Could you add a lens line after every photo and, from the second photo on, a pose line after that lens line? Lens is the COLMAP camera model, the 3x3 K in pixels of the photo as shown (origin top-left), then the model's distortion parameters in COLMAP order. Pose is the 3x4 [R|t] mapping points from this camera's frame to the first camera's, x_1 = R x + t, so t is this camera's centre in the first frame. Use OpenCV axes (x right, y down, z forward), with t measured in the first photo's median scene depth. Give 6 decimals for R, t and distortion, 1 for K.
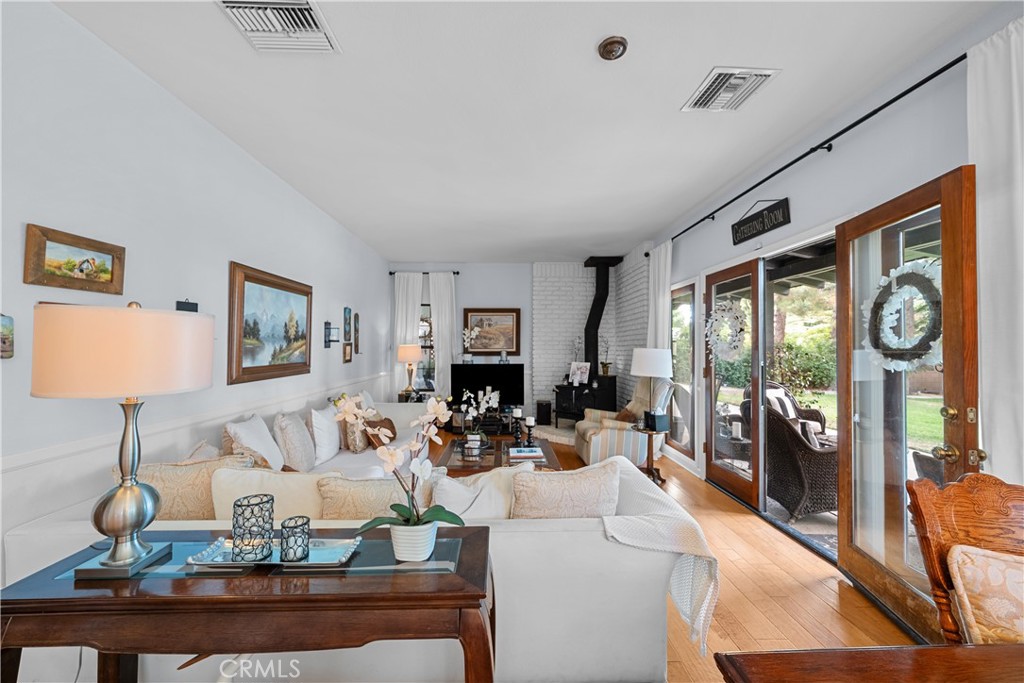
lens RADIAL K [[397.4, 0, 520.3], [0, 397.4, 337.8], [0, 0, 1]] dist [-0.003275, 0.000350]
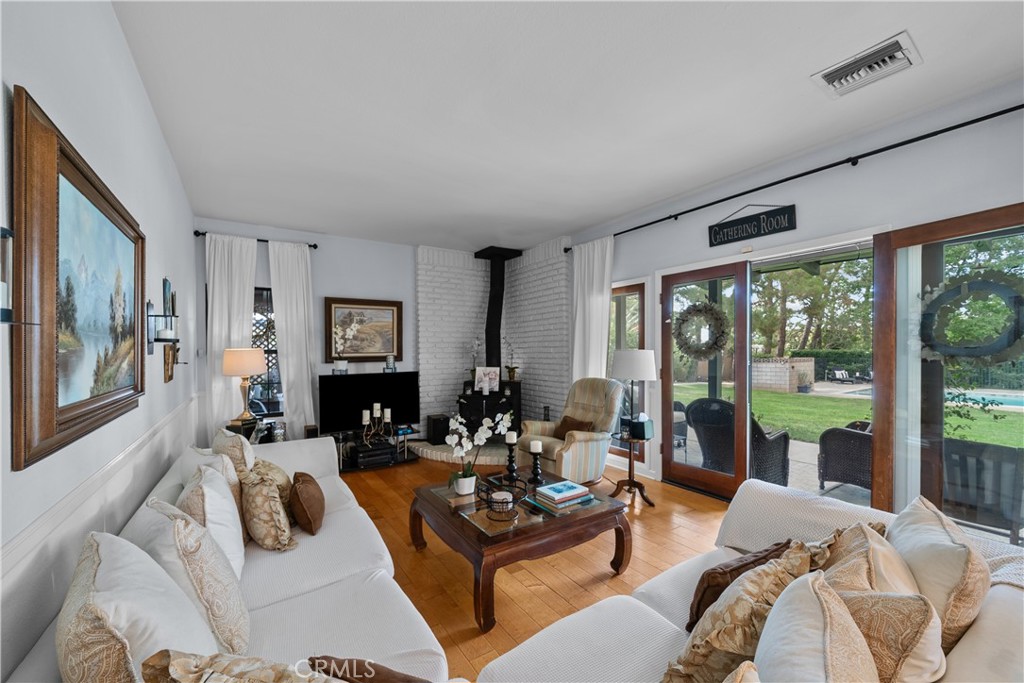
lens RADIAL K [[397.4, 0, 508.9], [0, 397.4, 349.8], [0, 0, 1]] dist [-0.003275, 0.000350]
pose [[0.855977, -0.008736, 0.516941, -0.244472], [-0.002161, 0.999788, 0.020474, 0.005877], [-0.517010, -0.018643, 0.855776, 0.226078]]
